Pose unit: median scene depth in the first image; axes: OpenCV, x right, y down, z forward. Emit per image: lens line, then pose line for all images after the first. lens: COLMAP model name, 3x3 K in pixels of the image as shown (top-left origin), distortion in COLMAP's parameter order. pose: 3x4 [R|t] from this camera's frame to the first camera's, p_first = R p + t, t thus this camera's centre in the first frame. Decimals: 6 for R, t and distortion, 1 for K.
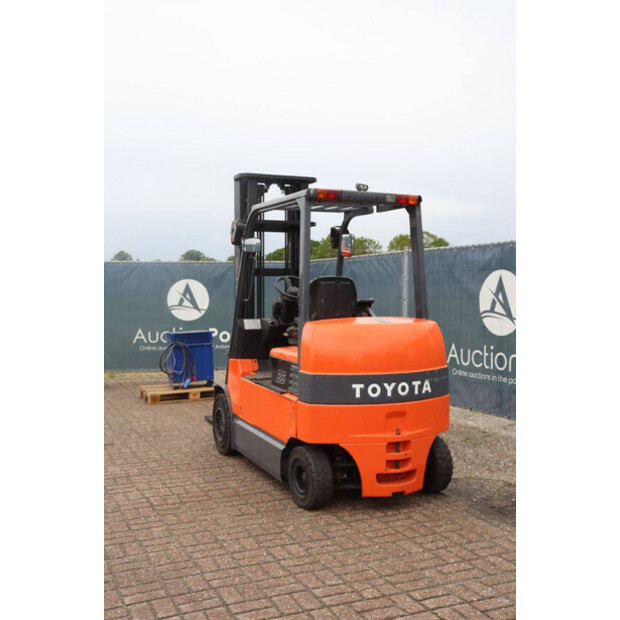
lens RADIAL K [[739.9, 0, 310.0], [0, 739.9, 310.0], [0, 0, 1]] dist [-0.021121, -0.024153]
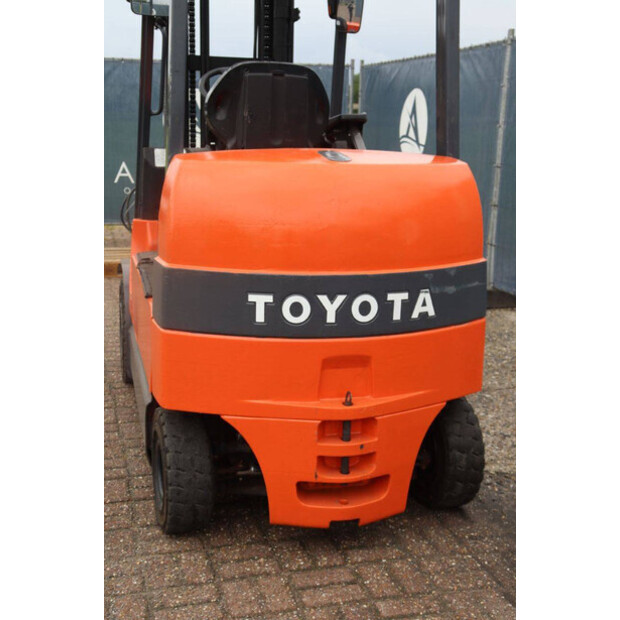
lens RADIAL K [[895.7, 0, 310.0], [0, 895.7, 310.0], [0, 0, 1]] dist [0.062346, 0.061933]
pose [[0.985425, 0.060032, -0.159165, 0.181074], [-0.030362, 0.982706, 0.182666, 0.006577], [0.167378, -0.175171, 0.970206, 0.450973]]
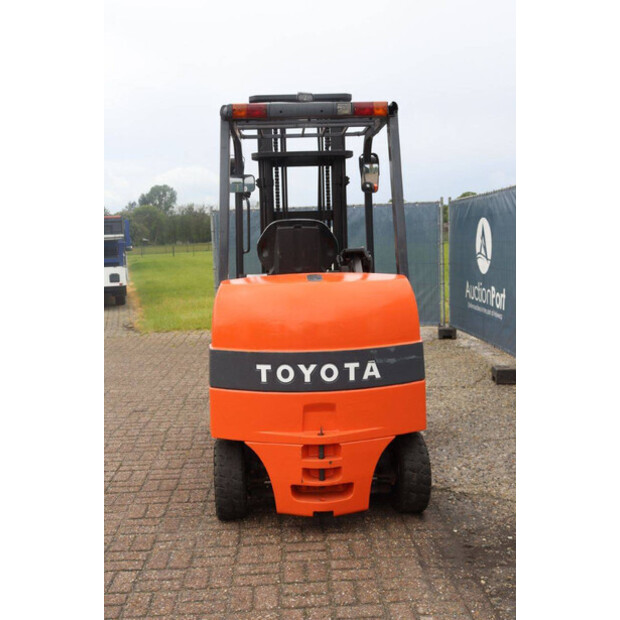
lens RADIAL K [[757.2, 0, 310.0], [0, 757.2, 310.0], [0, 0, 1]] dist [-0.012440, 0.010355]
pose [[0.925353, 0.012290, -0.378907, 0.388894], [0.014988, 0.997507, 0.068960, -0.006619], [0.378809, -0.069491, 0.922862, 0.309510]]
